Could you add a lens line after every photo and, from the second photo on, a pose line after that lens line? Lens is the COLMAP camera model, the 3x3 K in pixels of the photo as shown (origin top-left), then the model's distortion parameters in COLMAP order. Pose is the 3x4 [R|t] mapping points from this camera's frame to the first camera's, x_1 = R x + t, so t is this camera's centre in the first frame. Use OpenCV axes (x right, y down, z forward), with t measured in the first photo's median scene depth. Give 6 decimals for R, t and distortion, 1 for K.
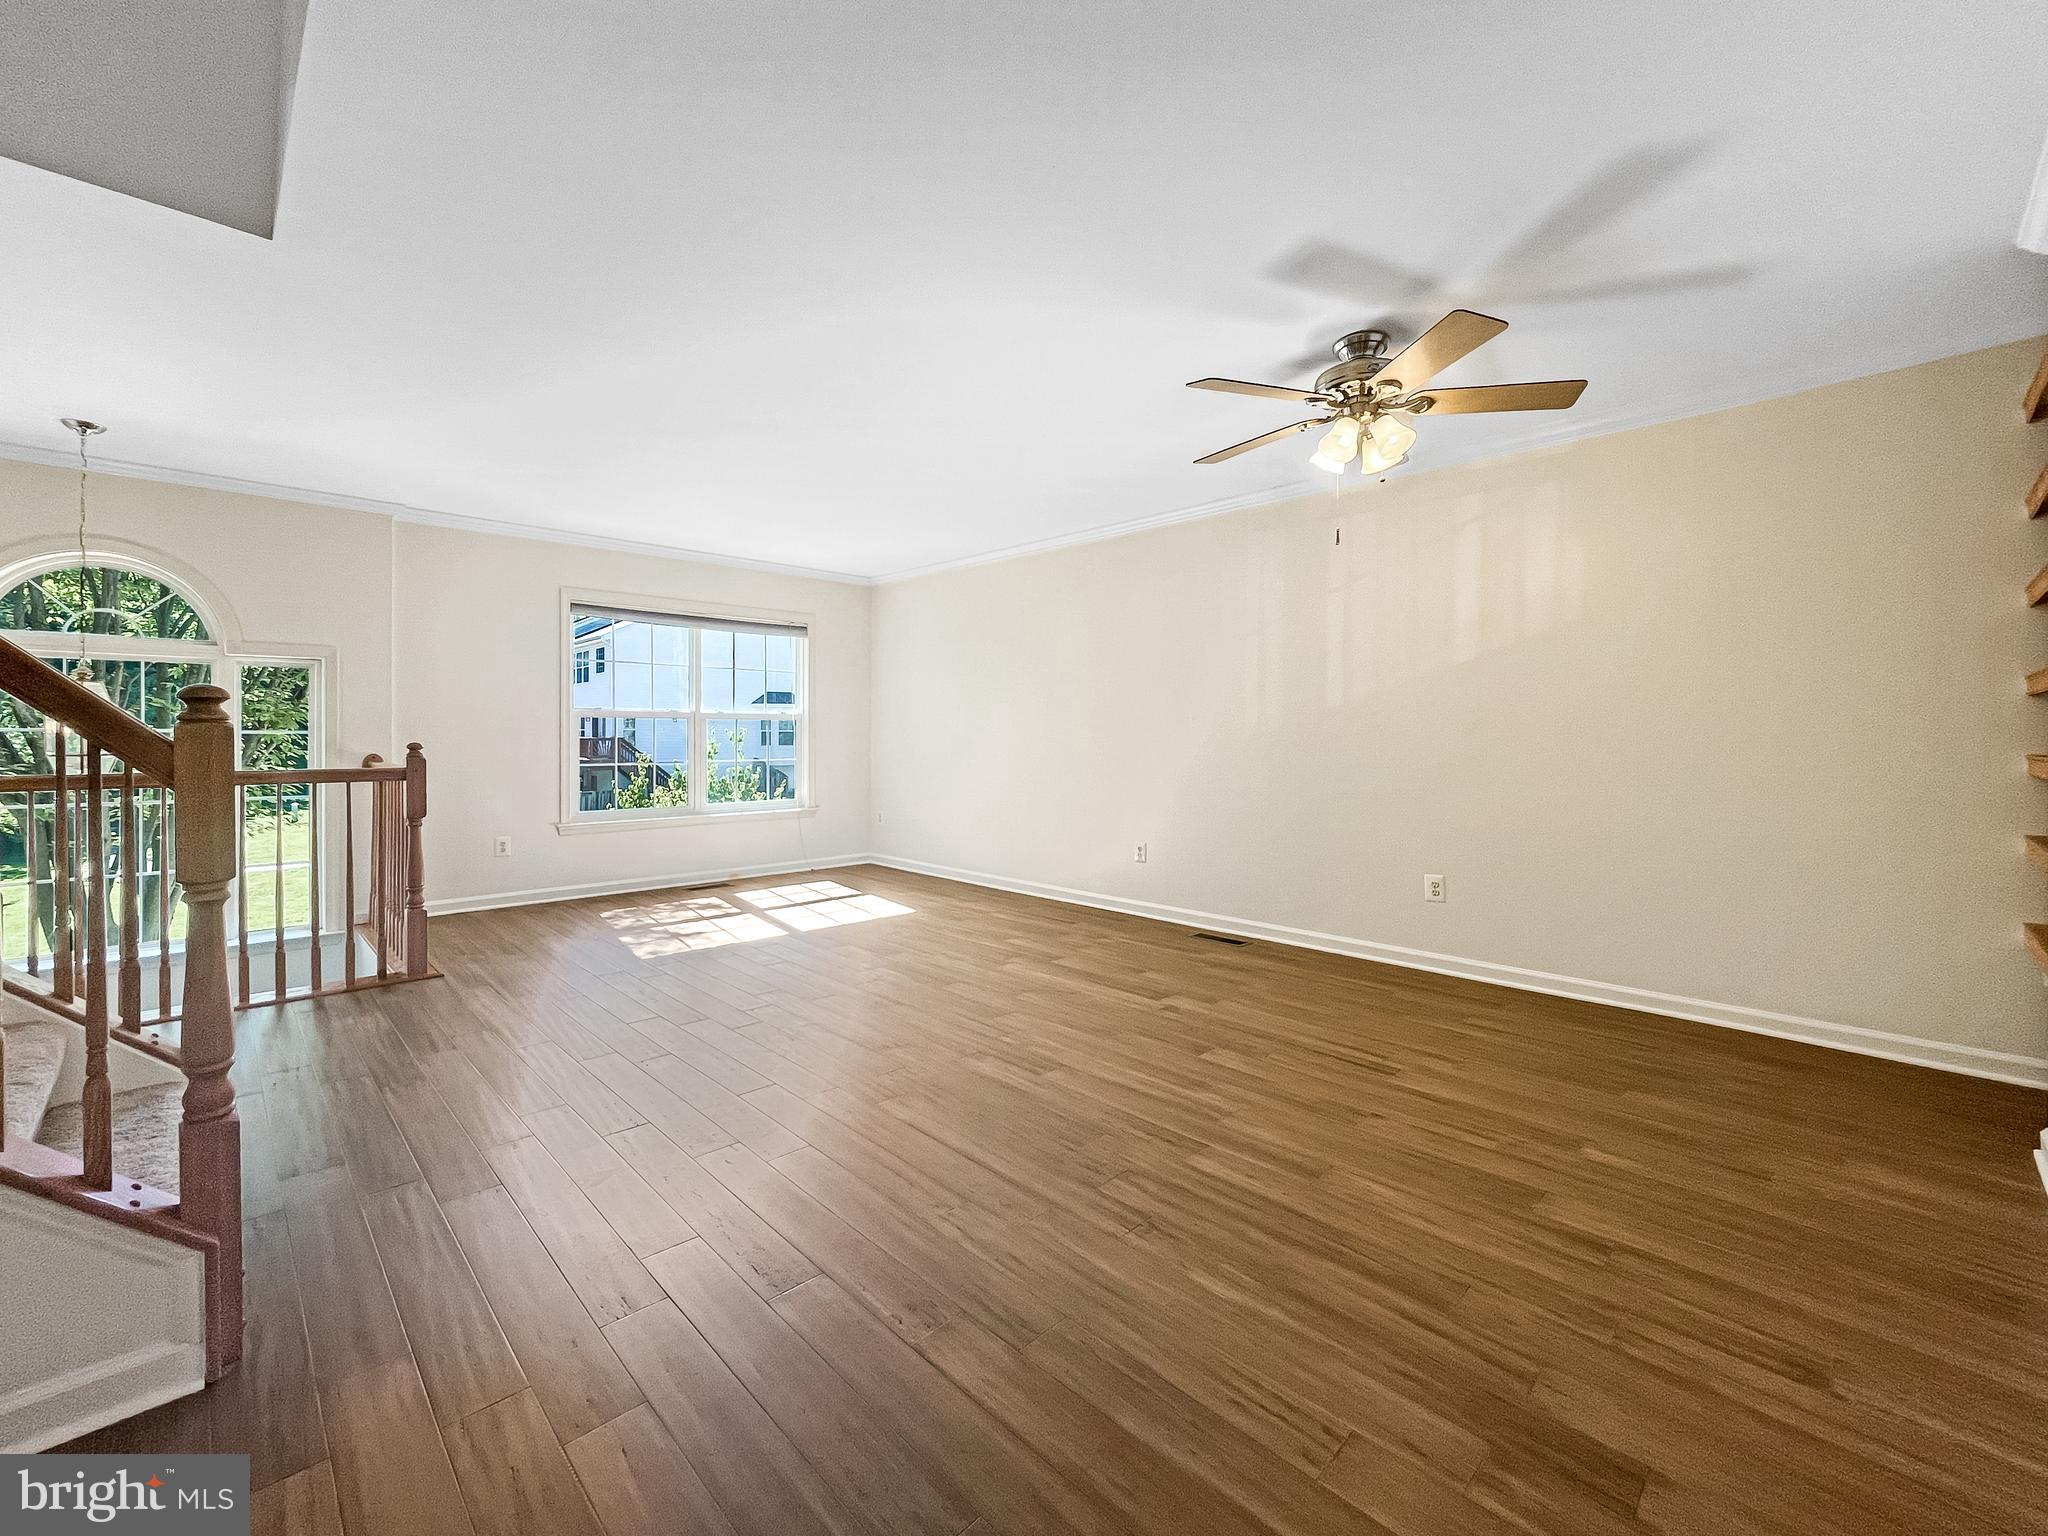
lens RADIAL K [[835.7, 0, 1019.2], [0, 835.7, 762.8], [0, 0, 1]] dist [-0.001376, -0.000062]
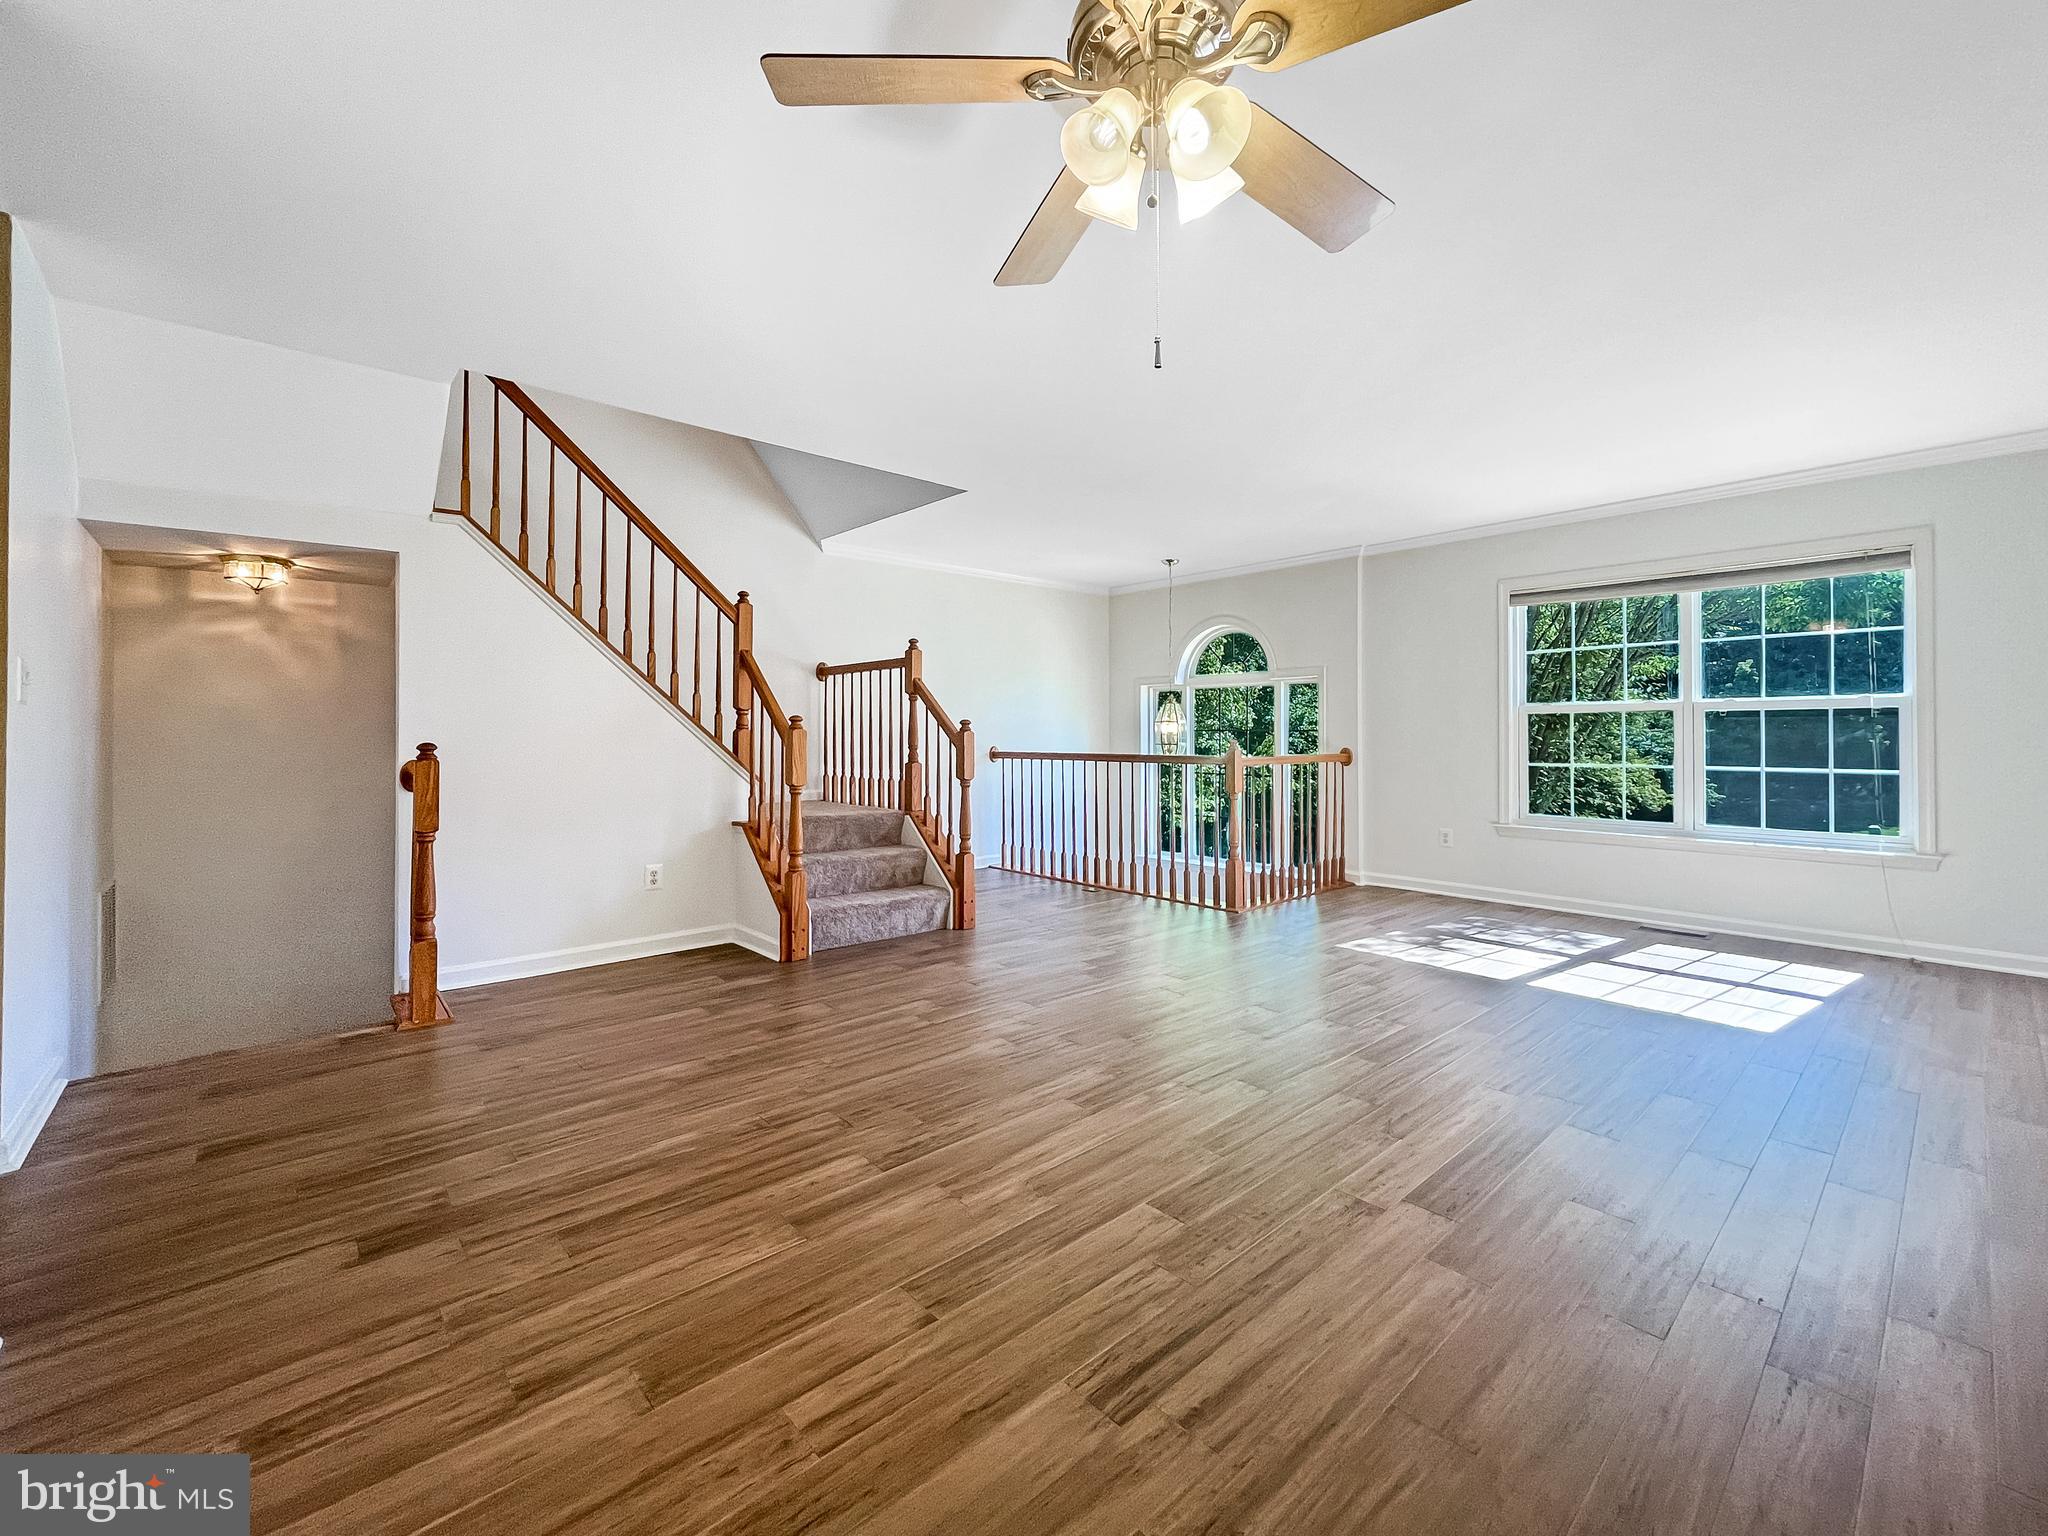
lens RADIAL K [[851.1, 0, 995.4], [0, 851.1, 743.5], [0, 0, 1]] dist [0.001234, -0.000158]
pose [[-0.056306, 0.009095, -0.998372, 1.123230], [-0.029043, 0.999520, 0.010743, -0.030145], [0.997991, 0.029601, -0.056015, 1.126045]]
